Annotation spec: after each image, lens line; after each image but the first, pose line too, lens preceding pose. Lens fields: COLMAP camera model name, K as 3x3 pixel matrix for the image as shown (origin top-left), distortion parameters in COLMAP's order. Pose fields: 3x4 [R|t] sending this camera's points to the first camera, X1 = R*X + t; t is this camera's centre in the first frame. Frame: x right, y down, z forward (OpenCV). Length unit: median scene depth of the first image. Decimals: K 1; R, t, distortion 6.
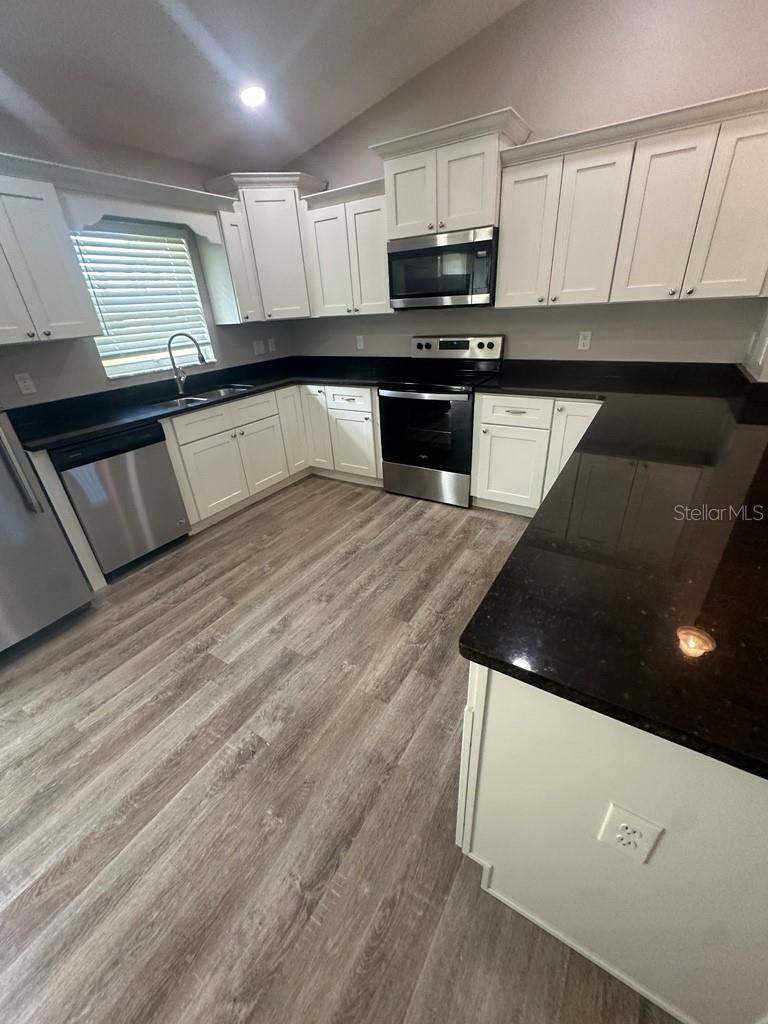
lens RADIAL K [[408.9, 0, 384.0], [0, 408.9, 512.0], [0, 0, 1]] dist [-0.000632, -0.000477]
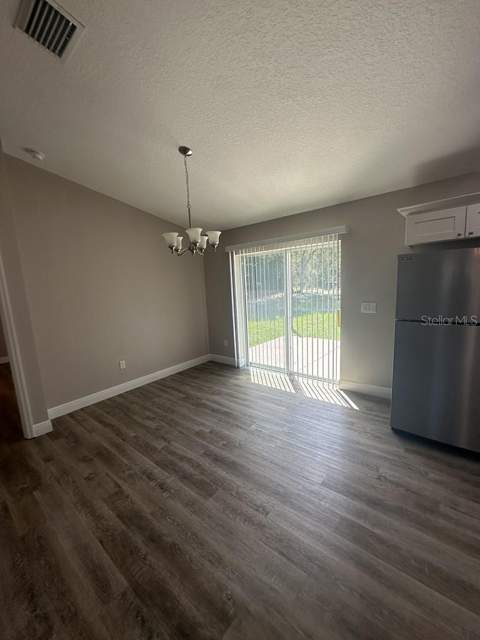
lens RADIAL K [[255.6, 0, 240.0], [0, 255.6, 320.0], [0, 0, 1]] dist [-0.000632, -0.000477]
pose [[-0.132459, 0.214146, -0.967779, 0.124104], [-0.399723, 0.881926, 0.249858, -0.046289], [0.907015, 0.419939, -0.031220, -0.010693]]
